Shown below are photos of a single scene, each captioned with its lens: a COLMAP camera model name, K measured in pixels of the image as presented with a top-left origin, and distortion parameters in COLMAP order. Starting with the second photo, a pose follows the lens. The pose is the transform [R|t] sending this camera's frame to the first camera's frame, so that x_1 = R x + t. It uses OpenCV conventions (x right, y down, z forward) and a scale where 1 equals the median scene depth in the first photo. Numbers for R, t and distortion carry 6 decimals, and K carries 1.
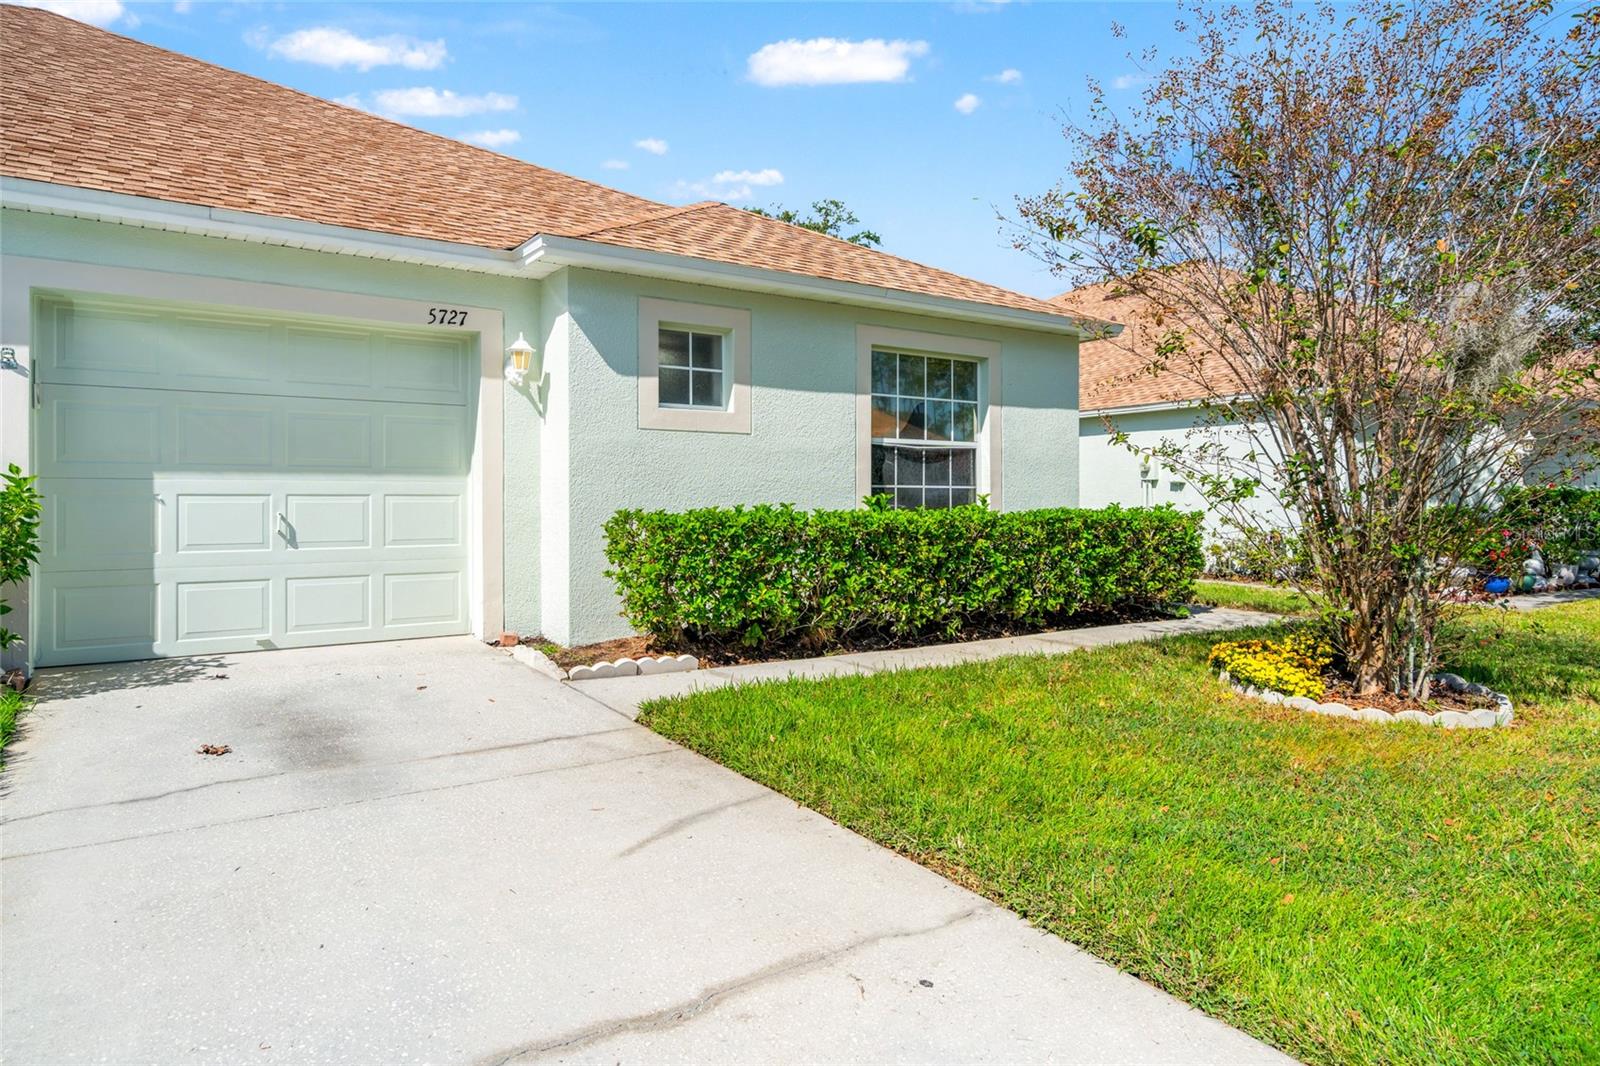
lens RADIAL K [[952.0, 0, 801.0], [0, 952.0, 526.9], [0, 0, 1]] dist [-0.000752, -0.000076]
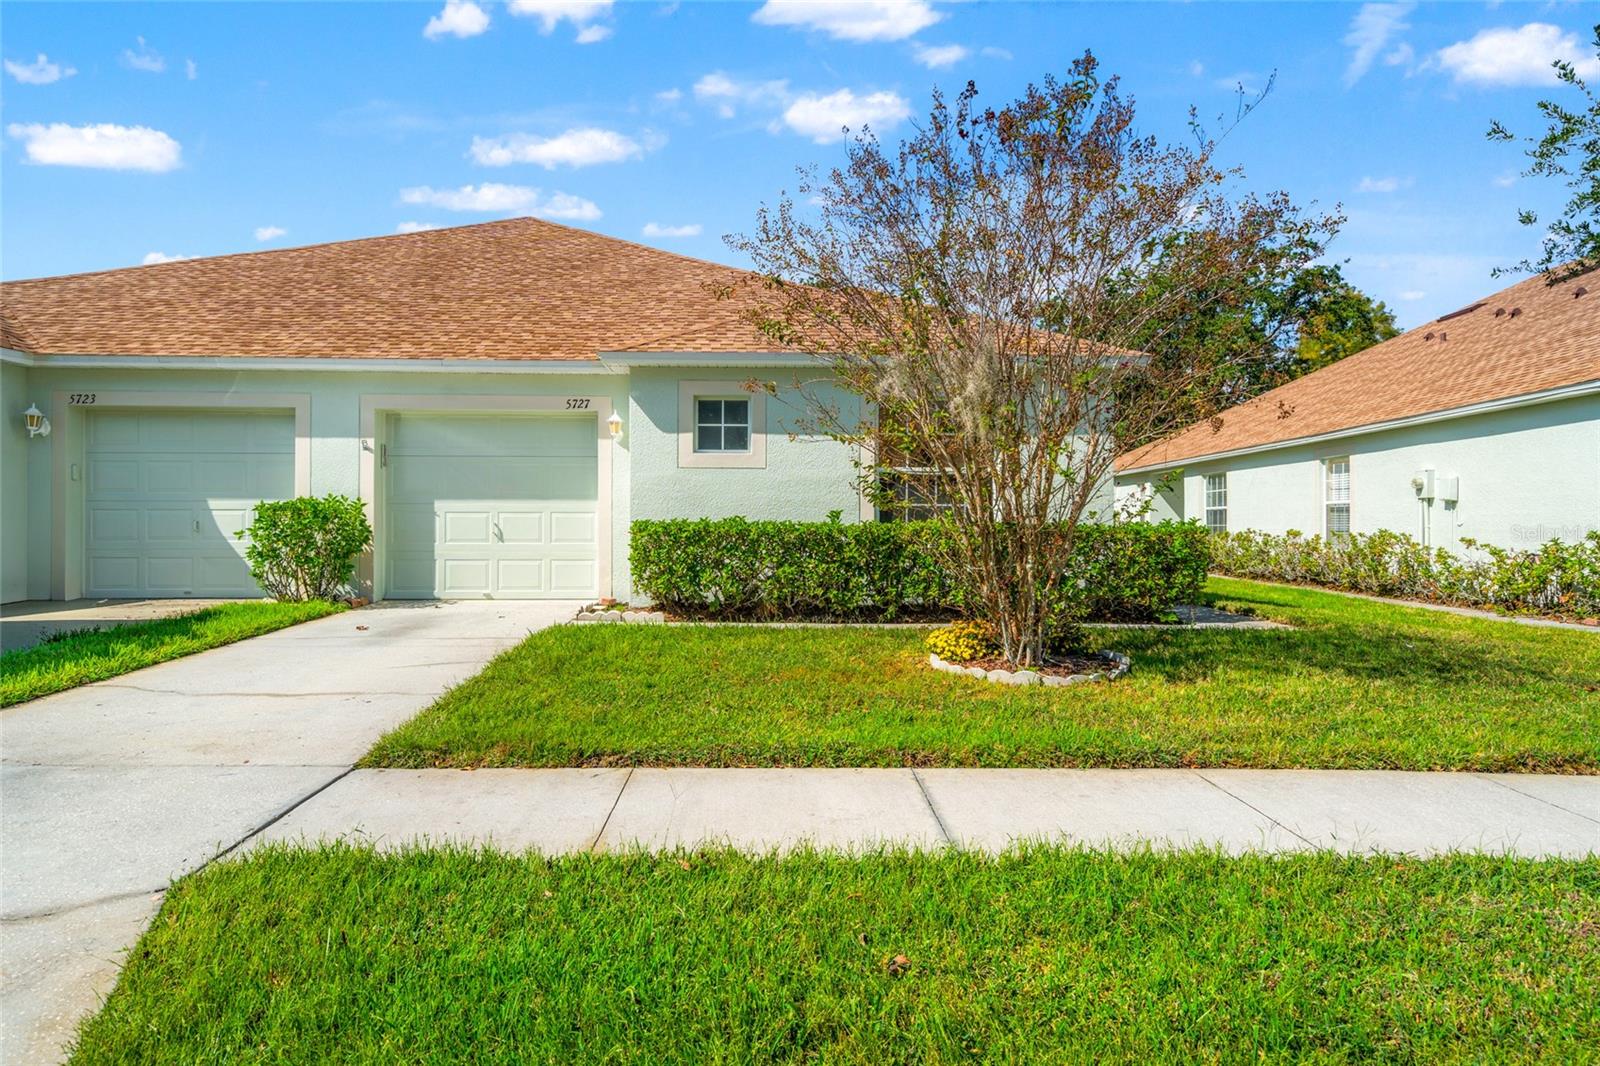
lens RADIAL K [[952.0, 0, 800.7], [0, 952.0, 530.9], [0, 0, 1]] dist [-0.000752, -0.000076]
pose [[0.844440, 0.004504, -0.535630, 0.825887], [-0.018194, 0.999629, -0.020279, 0.025372], [0.535340, 0.026870, 0.844209, -0.178499]]
